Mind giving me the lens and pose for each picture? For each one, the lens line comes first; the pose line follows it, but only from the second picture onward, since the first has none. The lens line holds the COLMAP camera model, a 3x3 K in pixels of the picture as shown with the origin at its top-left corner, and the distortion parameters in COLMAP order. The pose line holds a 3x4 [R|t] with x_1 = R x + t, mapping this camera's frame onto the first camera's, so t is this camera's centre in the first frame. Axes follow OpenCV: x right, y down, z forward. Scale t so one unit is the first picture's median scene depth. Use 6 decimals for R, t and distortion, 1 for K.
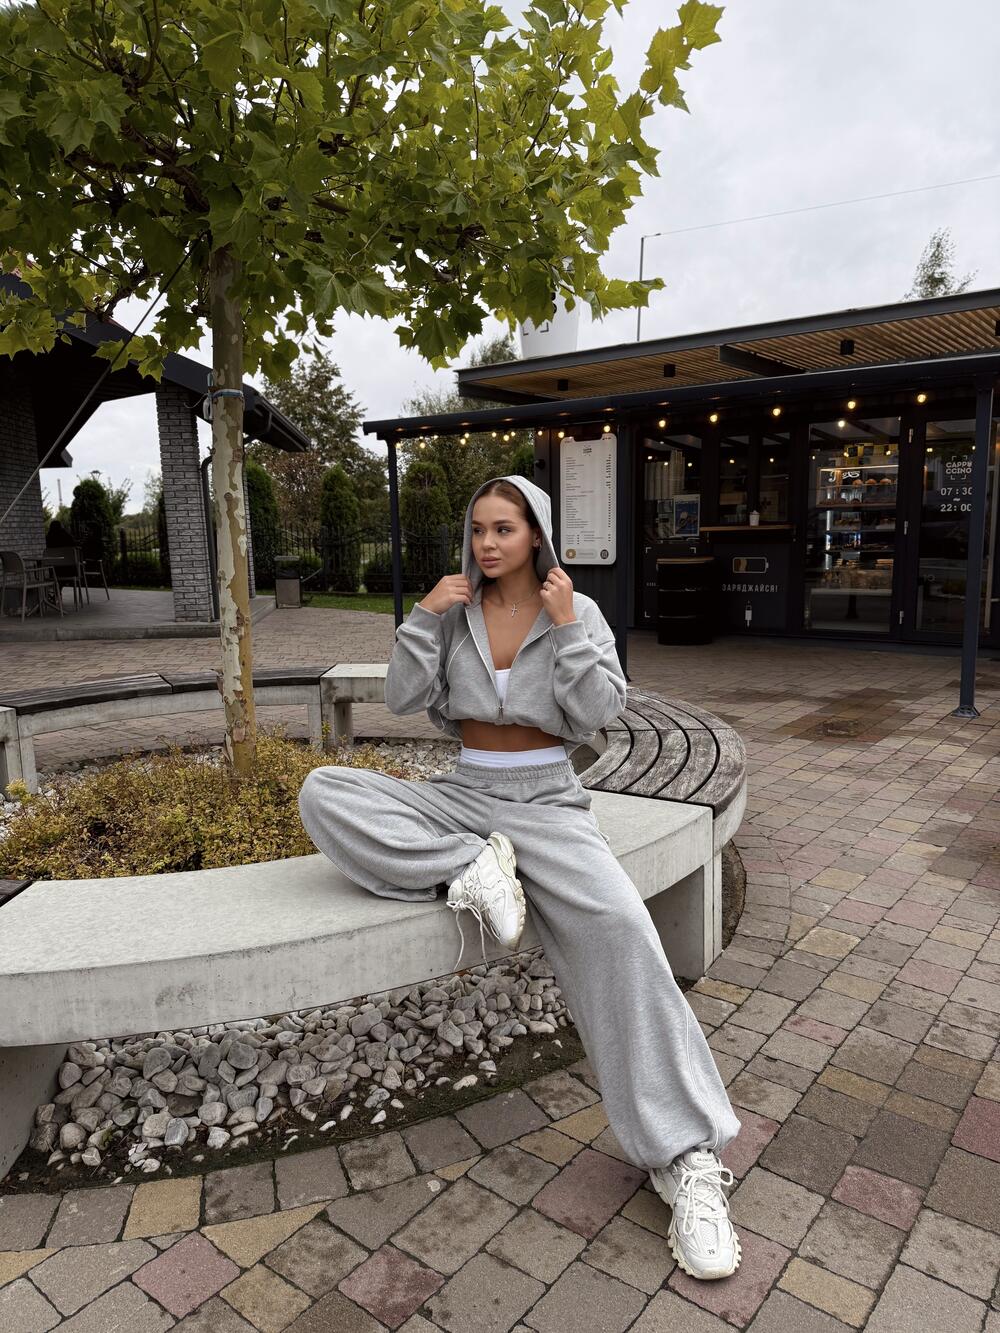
lens RADIAL K [[927.0, 0, 500.0], [0, 927.0, 666.5], [0, 0, 1]] dist [0.088438, -0.120817]
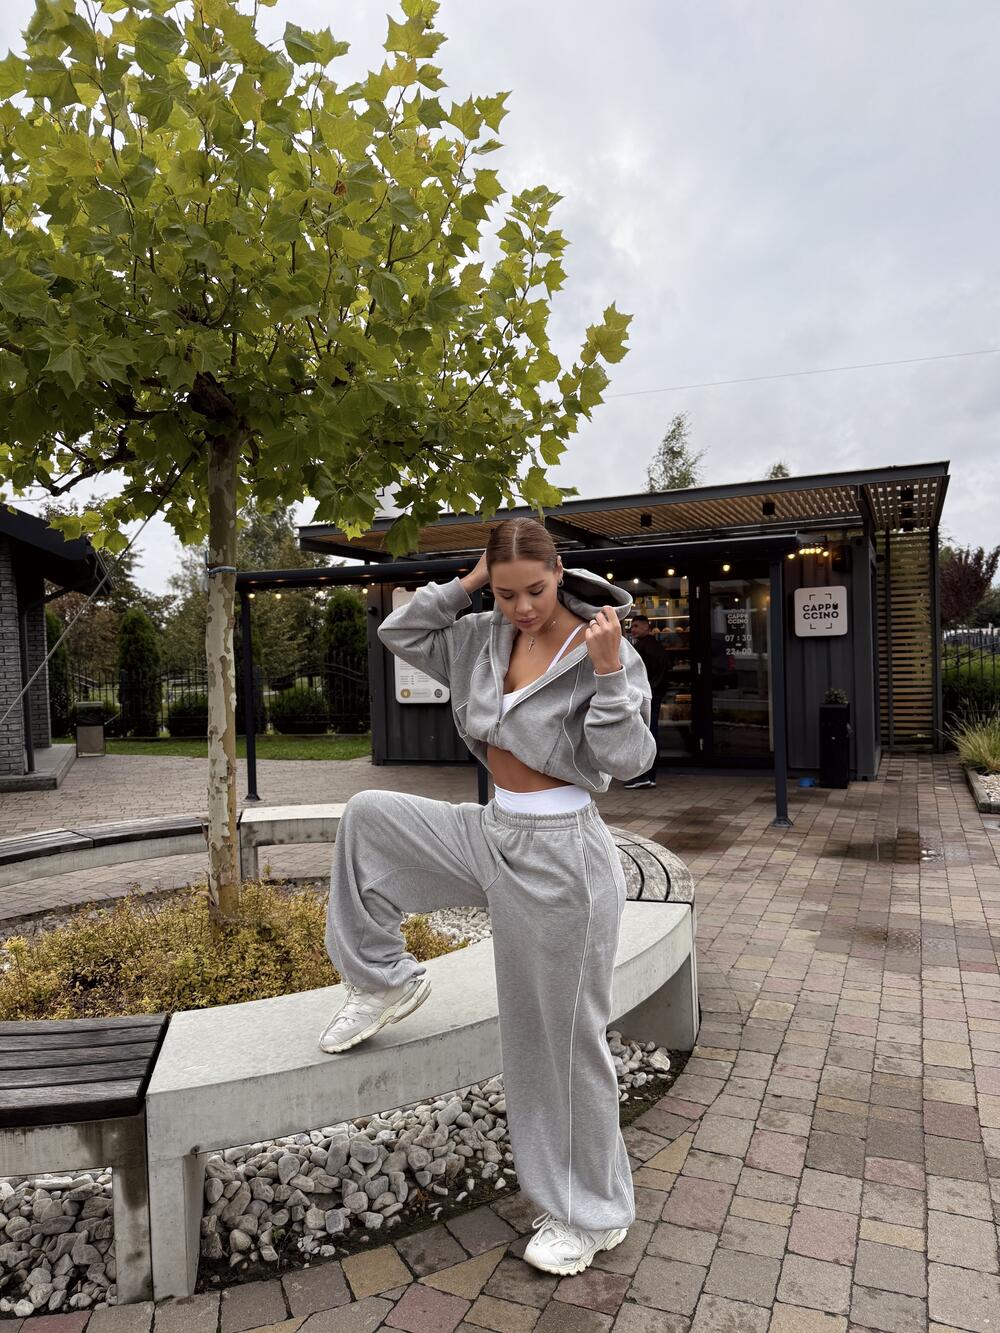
lens RADIAL K [[927.0, 0, 500.0], [0, 927.0, 666.5], [0, 0, 1]] dist [0.088438, -0.120817]
pose [[0.968746, -0.014158, 0.247650, -0.248181], [0.049560, 0.989288, -0.137308, -0.004212], [-0.243054, 0.145290, 0.959070, -0.145501]]
